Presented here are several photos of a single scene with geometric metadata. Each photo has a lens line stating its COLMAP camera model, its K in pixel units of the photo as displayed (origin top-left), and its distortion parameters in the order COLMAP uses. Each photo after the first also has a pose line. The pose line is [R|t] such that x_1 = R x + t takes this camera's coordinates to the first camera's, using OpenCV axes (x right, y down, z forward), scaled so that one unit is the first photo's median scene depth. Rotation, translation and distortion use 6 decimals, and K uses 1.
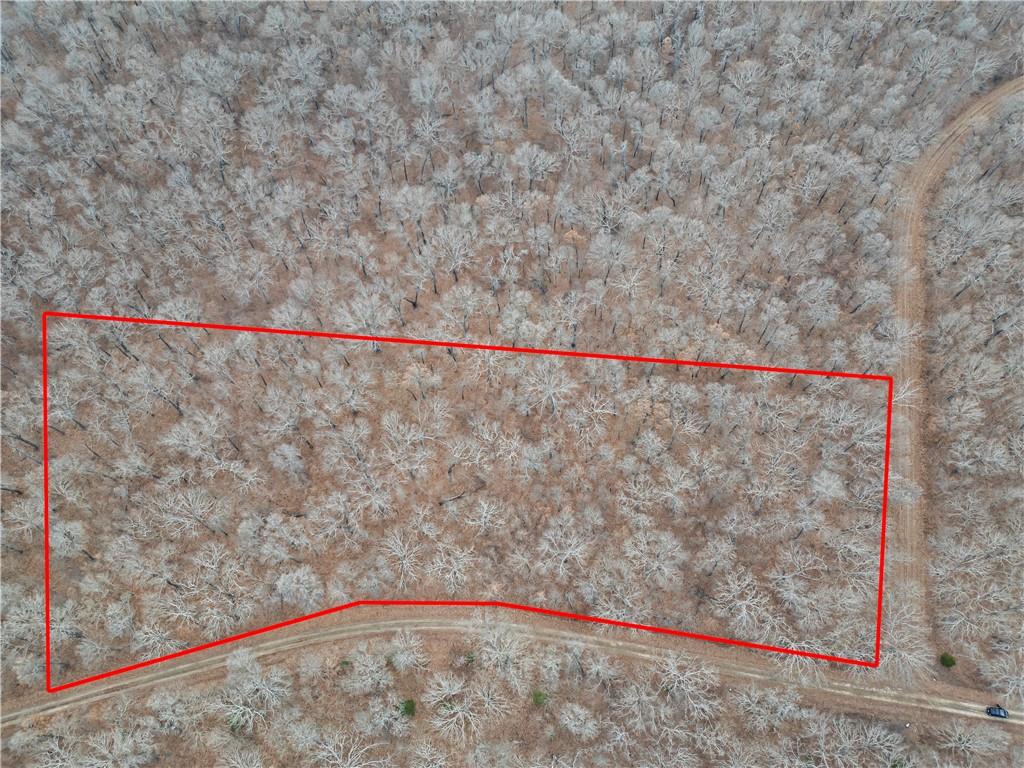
lens RADIAL K [[739.3, 0, 513.4], [0, 739.3, 384.6], [0, 0, 1]] dist [0.072361, -0.063227]
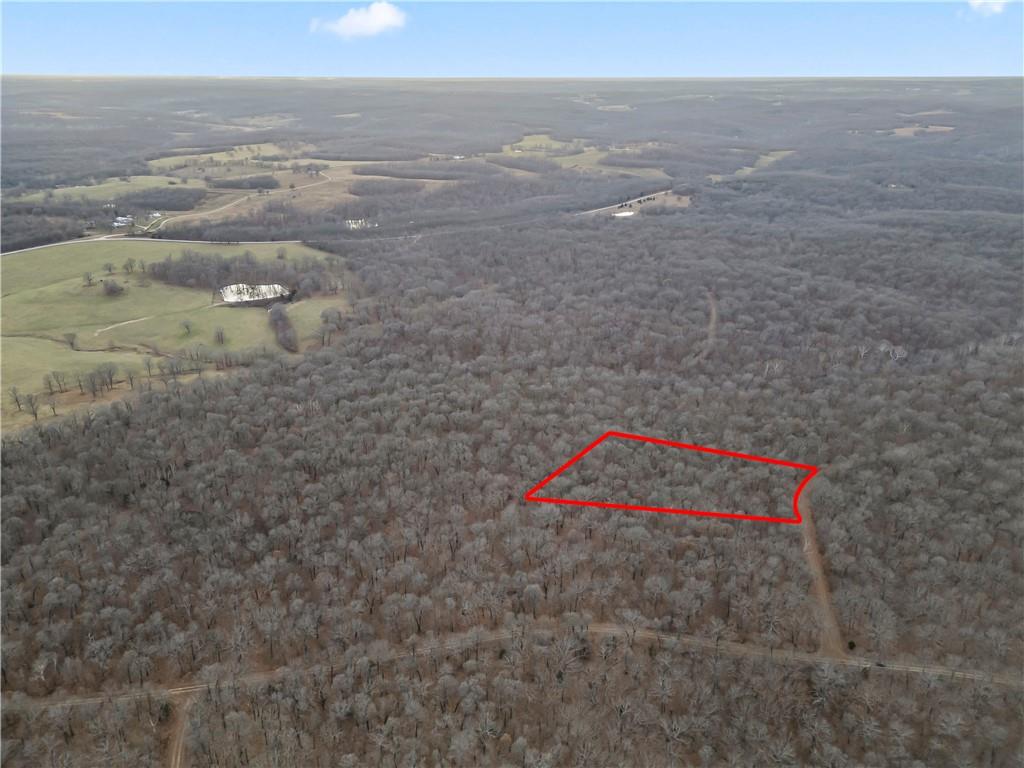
lens RADIAL K [[739.3, 0, 518.8], [0, 739.3, 380.5], [0, 0, 1]] dist [0.072361, -0.063227]
pose [[0.999498, 0.031625, 0.001844, -0.256391], [-0.022152, 0.739340, -0.672968, 0.921768], [-0.022646, 0.672589, 0.739670, -0.703049]]
